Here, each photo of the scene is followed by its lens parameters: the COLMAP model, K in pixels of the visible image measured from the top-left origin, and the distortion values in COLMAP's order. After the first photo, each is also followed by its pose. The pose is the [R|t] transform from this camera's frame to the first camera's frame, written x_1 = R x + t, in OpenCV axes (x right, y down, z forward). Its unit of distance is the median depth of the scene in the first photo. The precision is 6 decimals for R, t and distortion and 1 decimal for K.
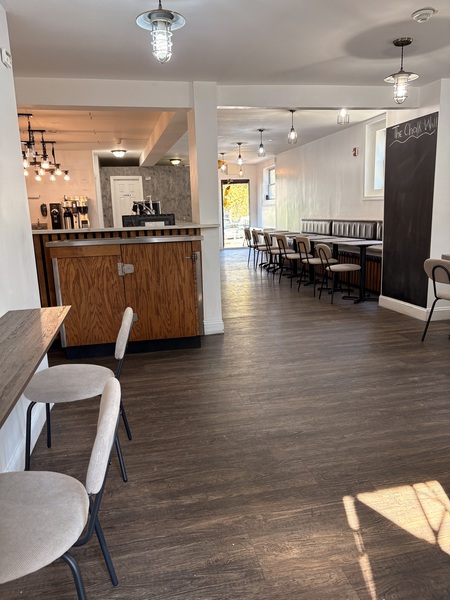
lens RADIAL K [[448.1, 0, 225.0], [0, 448.1, 300.0], [0, 0, 1]] dist [0.040629, -0.048430]
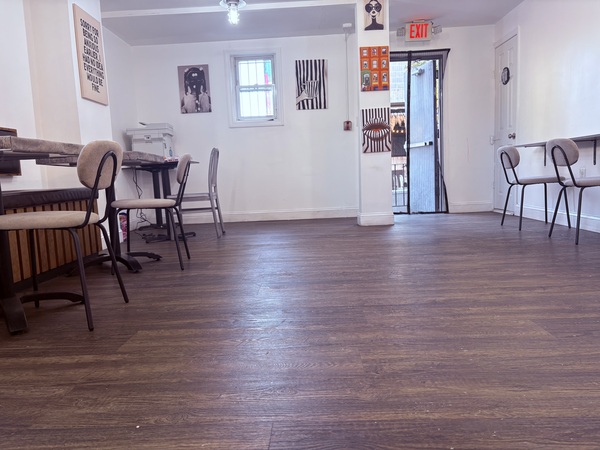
lens RADIAL K [[448.1, 0, 300.0], [0, 448.1, 225.0], [0, 0, 1]] dist [0.040629, -0.048430]
pose [[-0.970768, 0.046722, 0.235429, 0.179134], [0.116251, 0.949670, 0.290883, -0.130629], [-0.209989, 0.309749, -0.927340, 1.534705]]
